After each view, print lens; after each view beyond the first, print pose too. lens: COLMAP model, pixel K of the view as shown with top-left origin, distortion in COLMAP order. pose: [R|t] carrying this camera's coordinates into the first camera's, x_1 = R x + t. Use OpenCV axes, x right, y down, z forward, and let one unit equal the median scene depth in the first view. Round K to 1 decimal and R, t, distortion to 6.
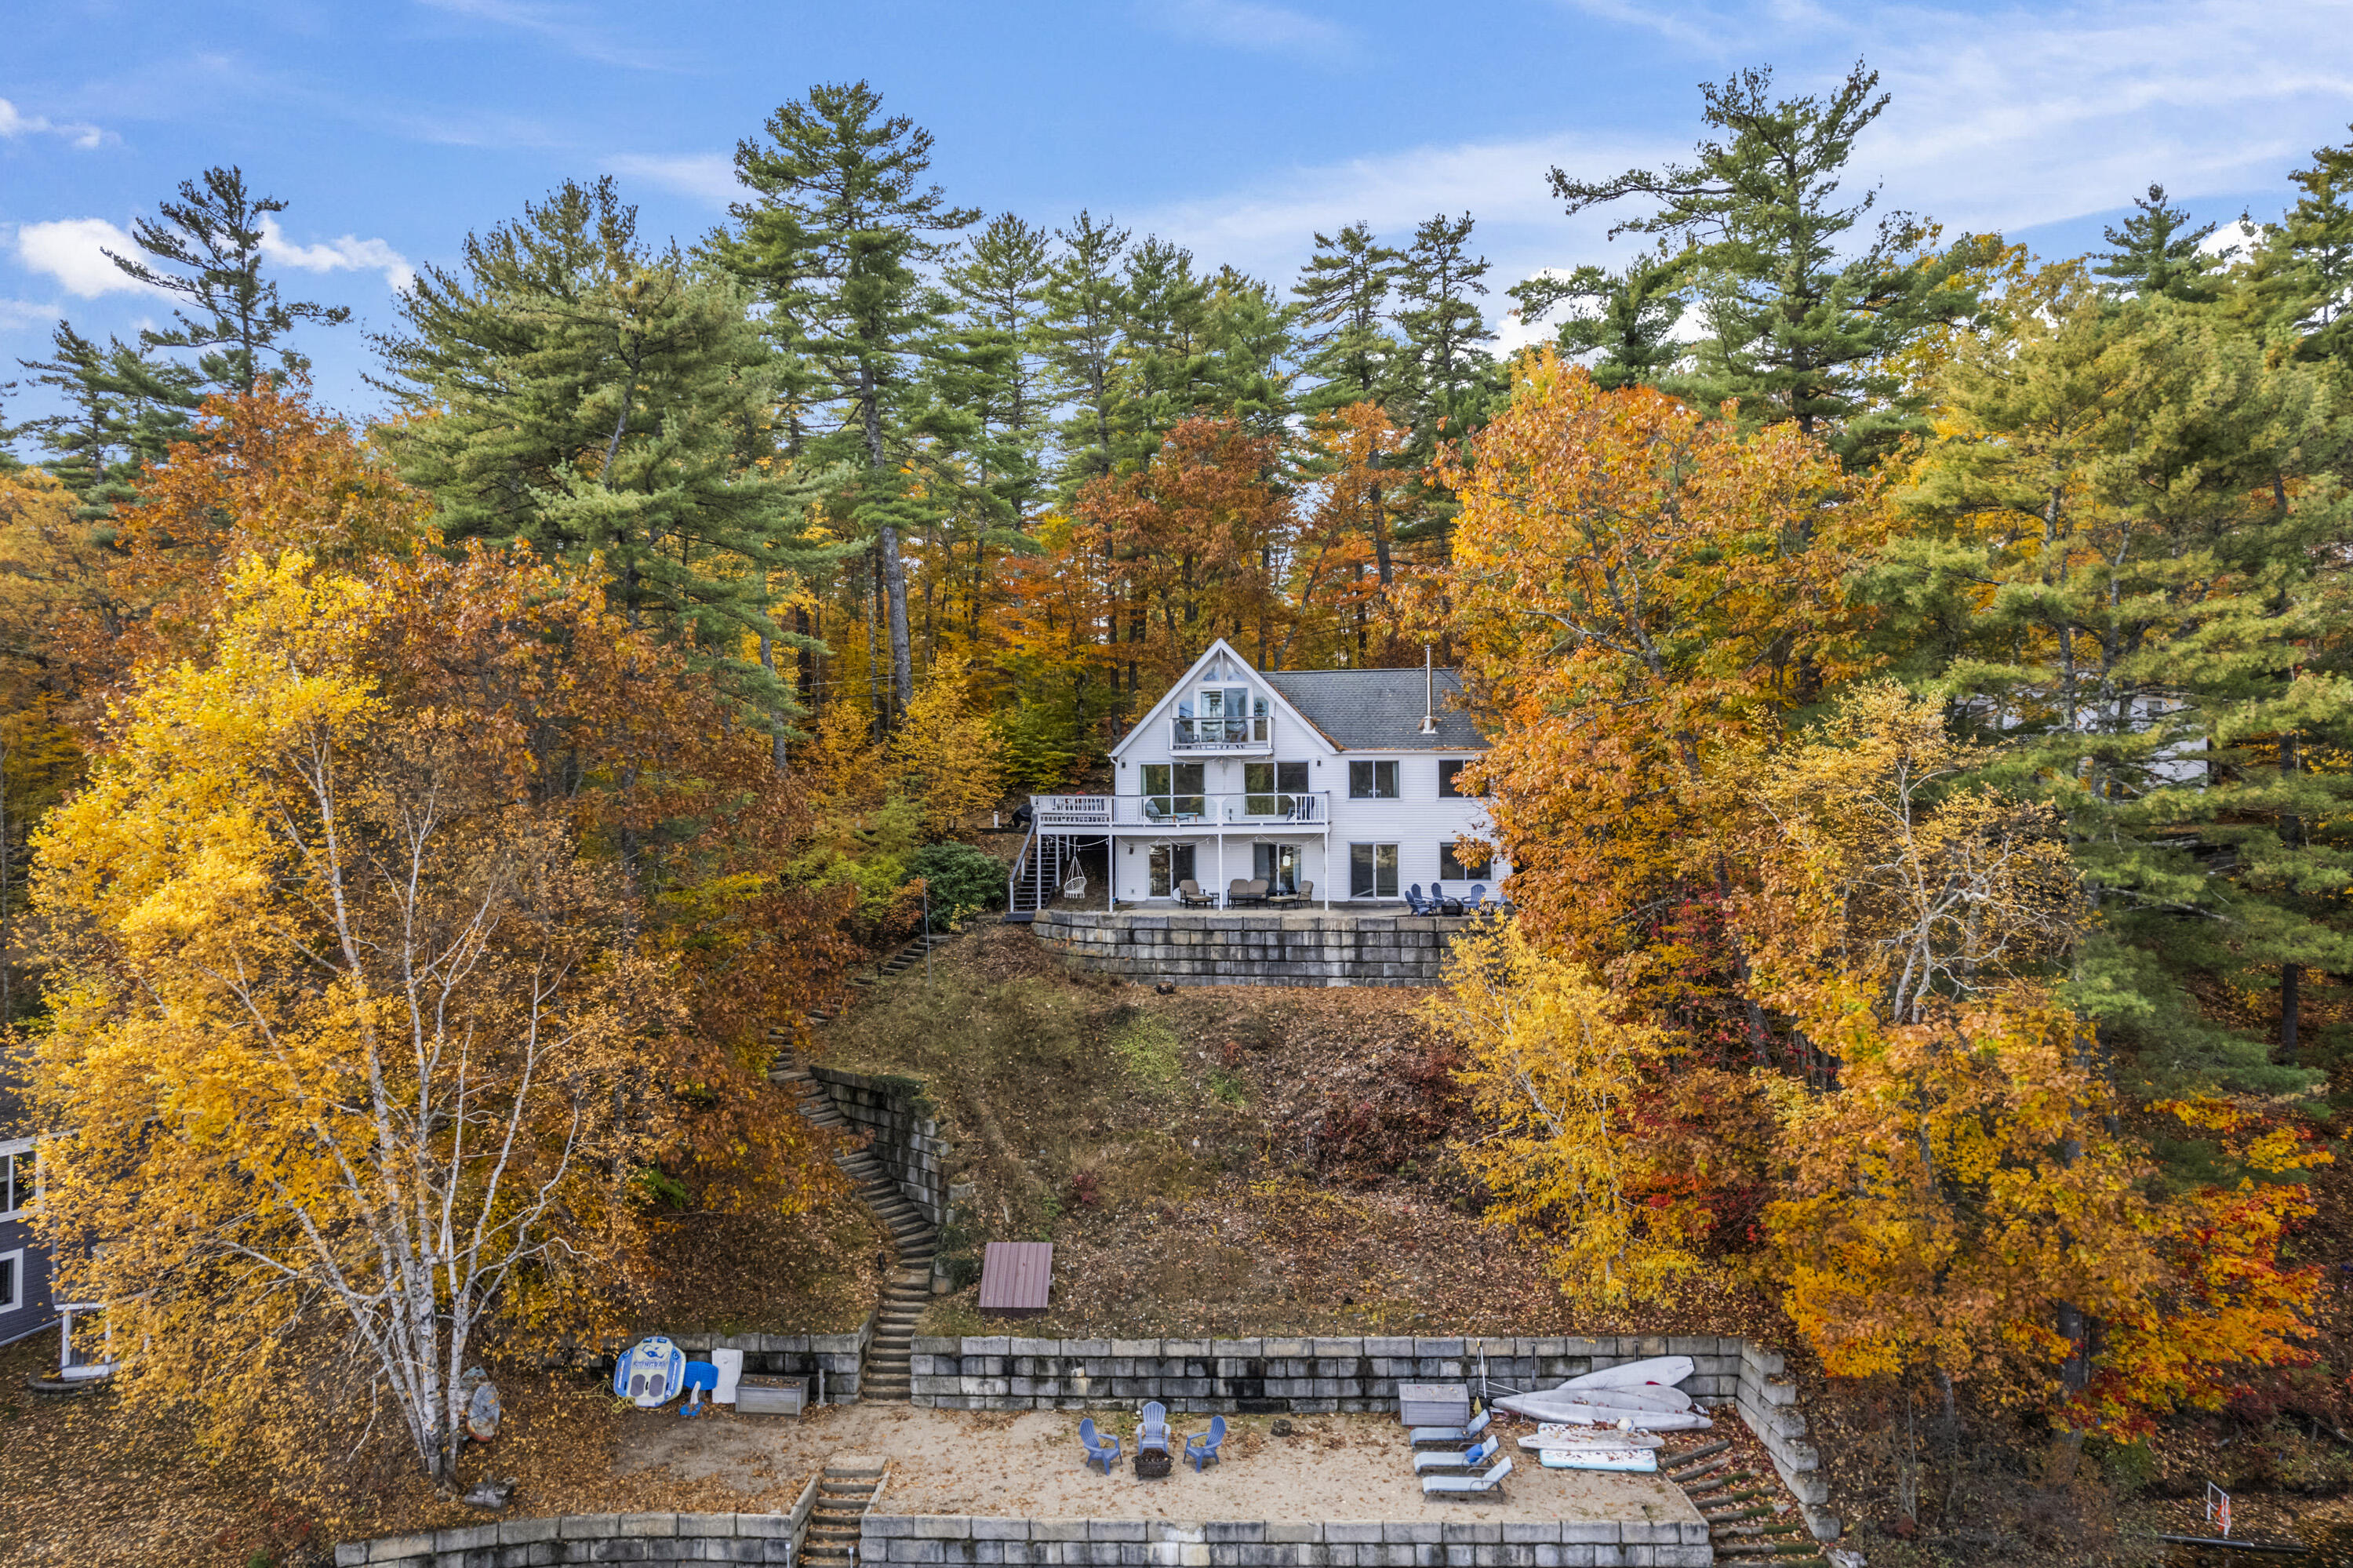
lens RADIAL K [[1507.6, 0, 1190.4], [0, 1507.6, 777.7], [0, 0, 1]] dist [-0.055556, 0.000351]
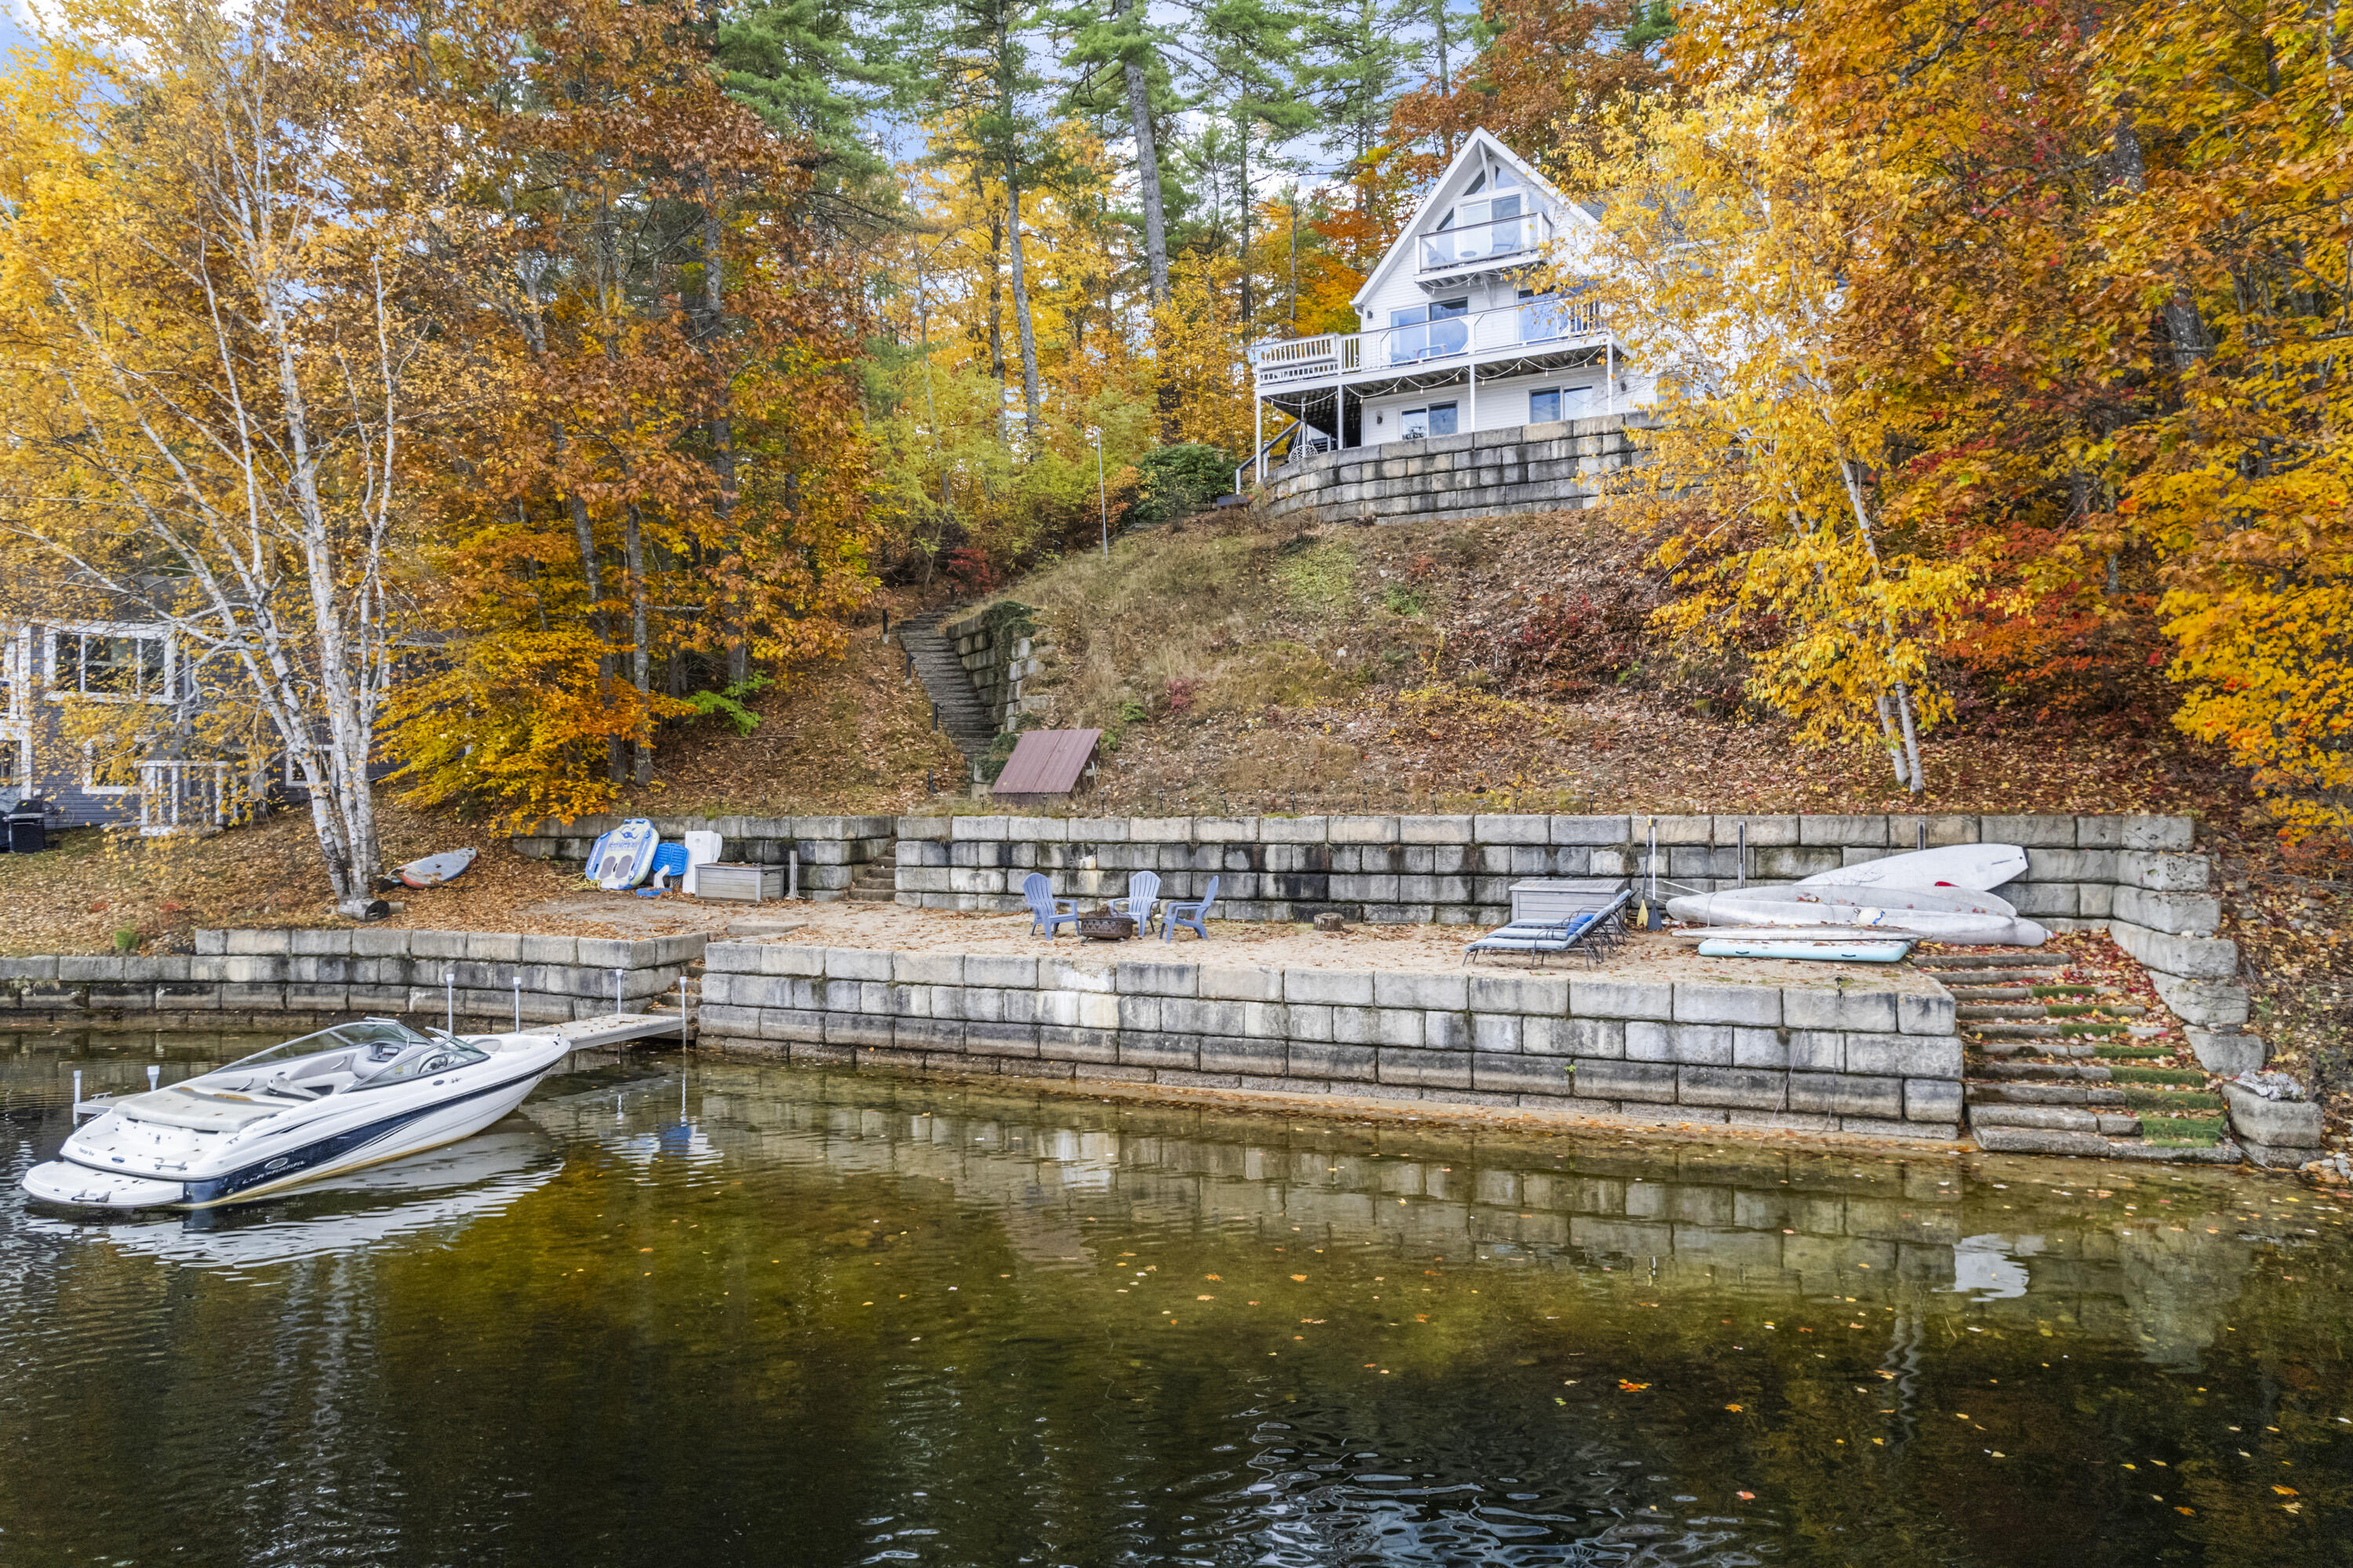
lens RADIAL K [[1500.8, 0, 1190.2], [0, 1500.8, 796.9], [0, 0, 1]] dist [-0.049051, 0.001588]
pose [[0.927240, -0.001008, -0.374465, 0.247674], [0.007207, 0.999859, 0.015156, 0.354674], [0.374397, -0.016752, 0.927117, 0.335356]]
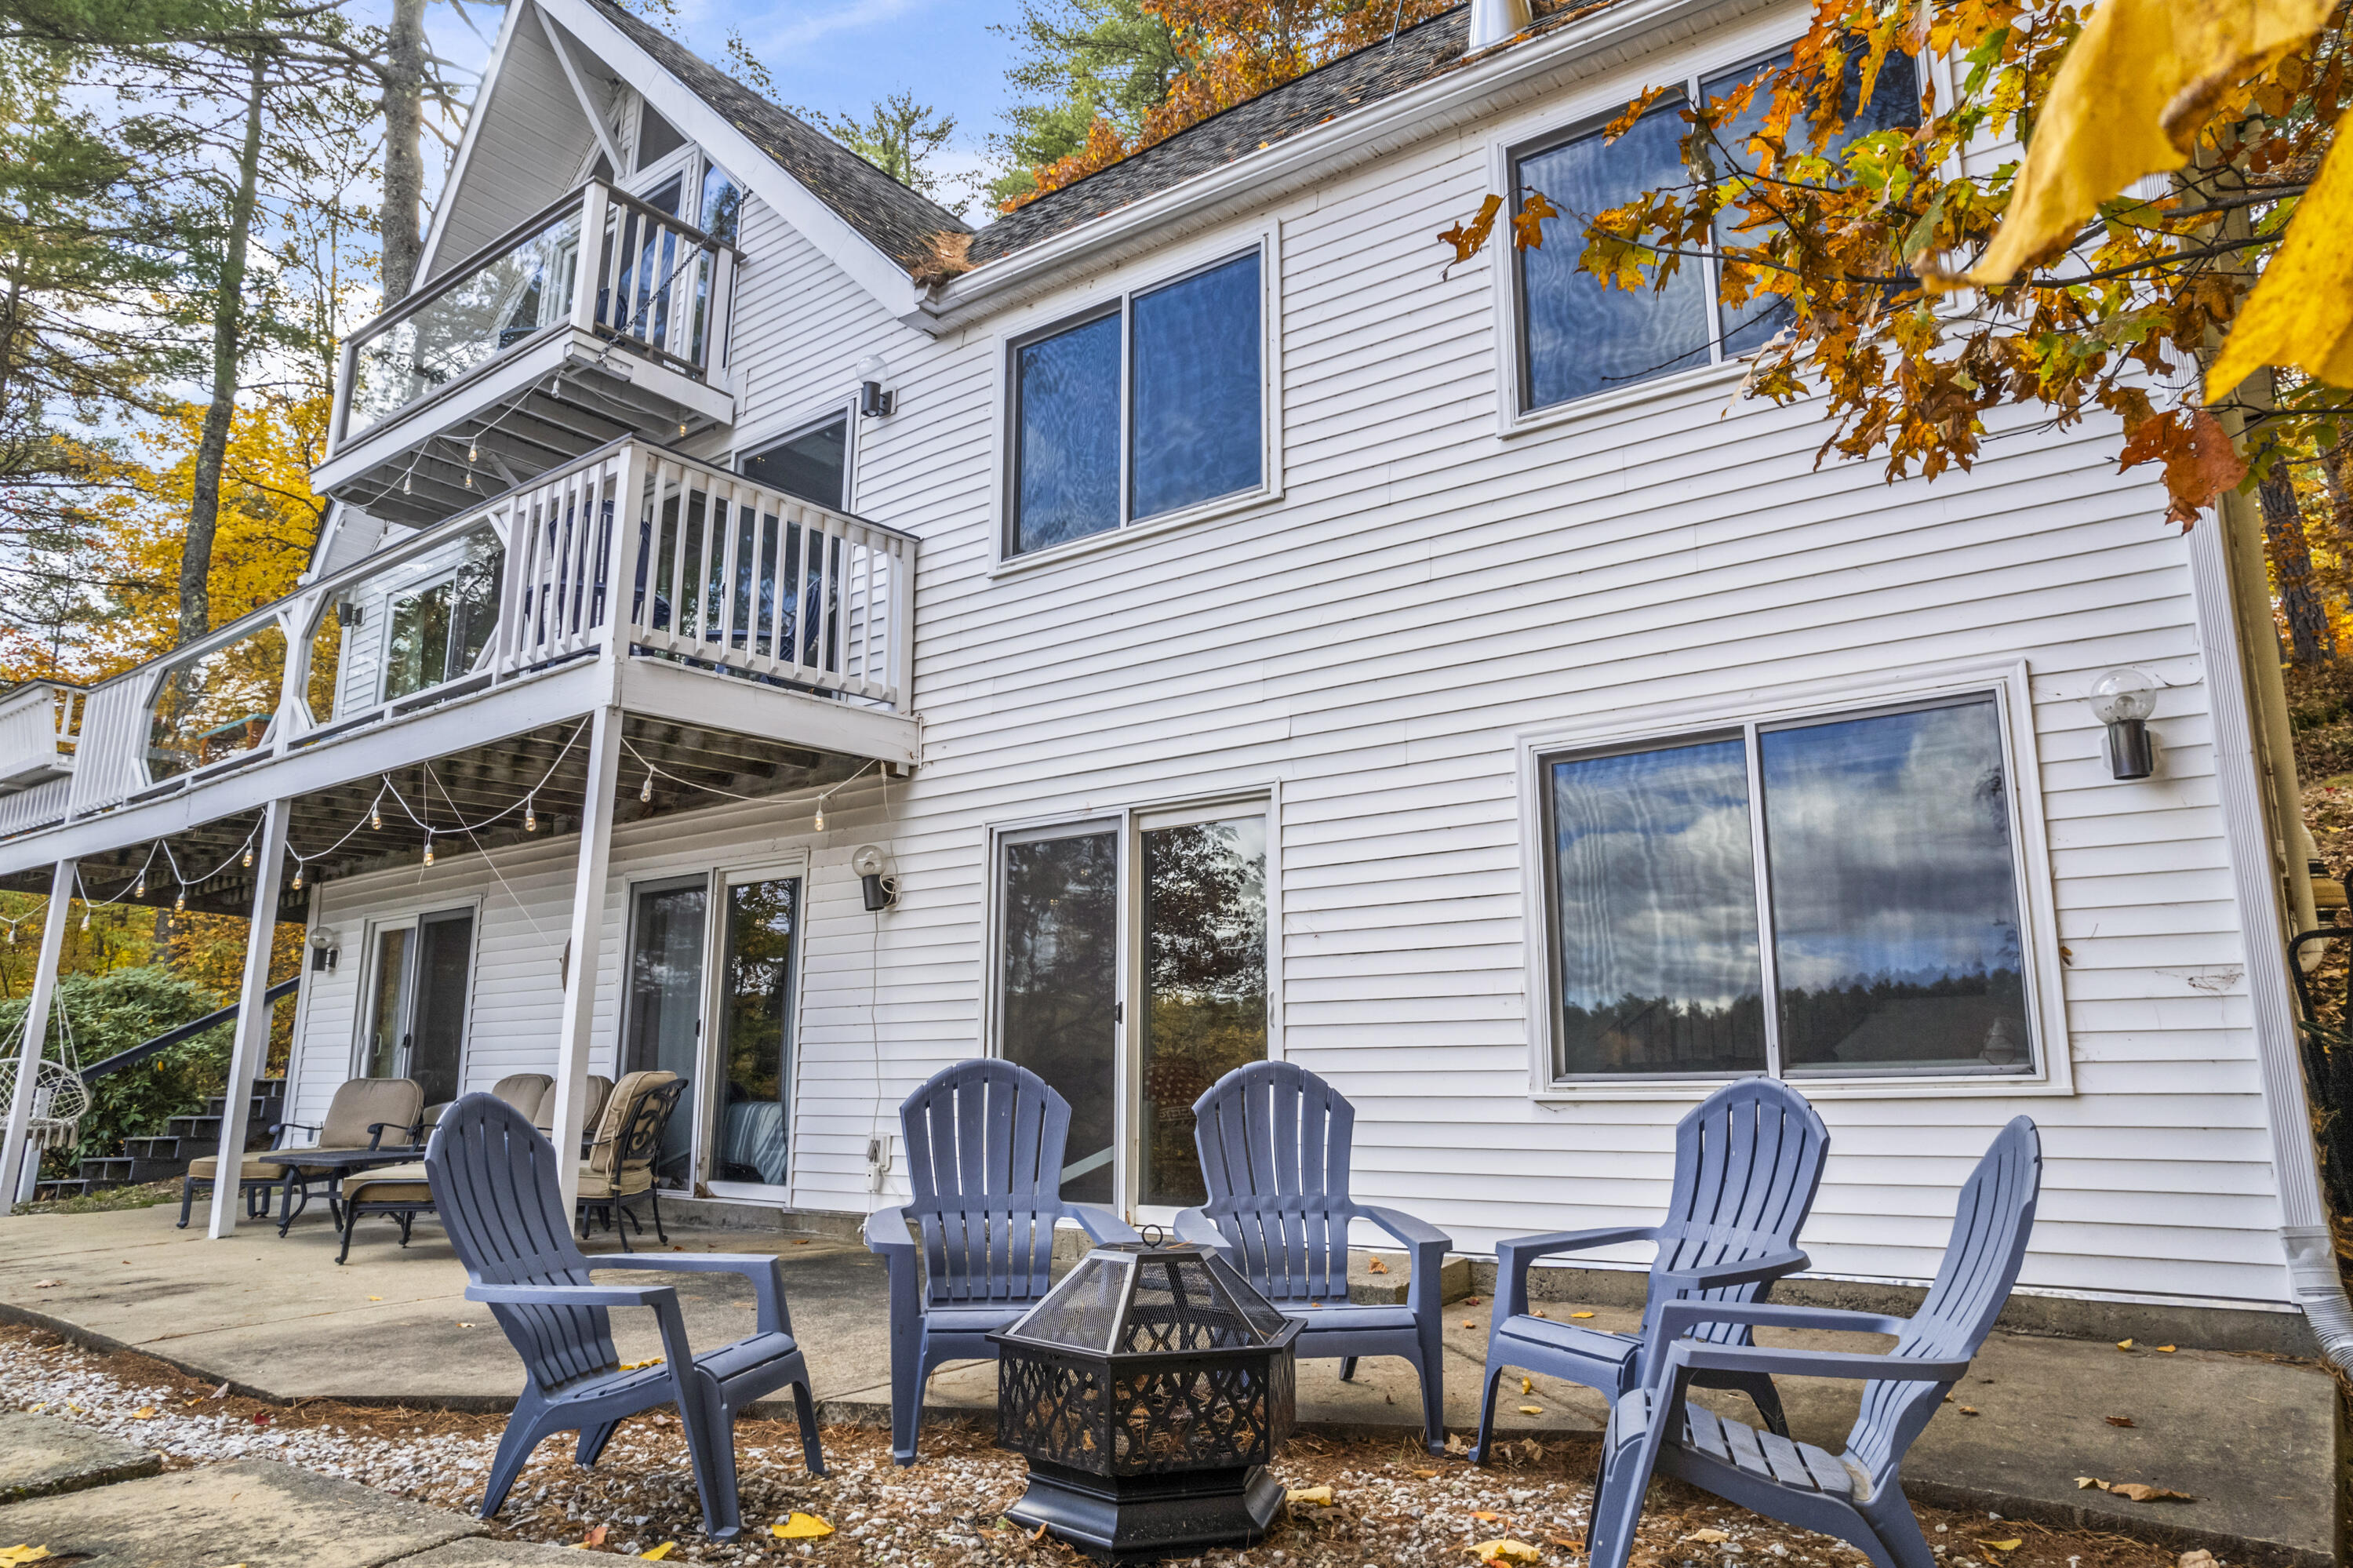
lens RADIAL K [[1507.6, 0, 1190.4], [0, 1507.6, 777.7], [0, 0, 1]] dist [-0.055556, 0.000351]
pose [[0.869799, -0.089605, -0.485202, 0.292339], [-0.004800, 0.981788, -0.189918, 0.098426], [0.493383, 0.167520, 0.853528, 1.299172]]
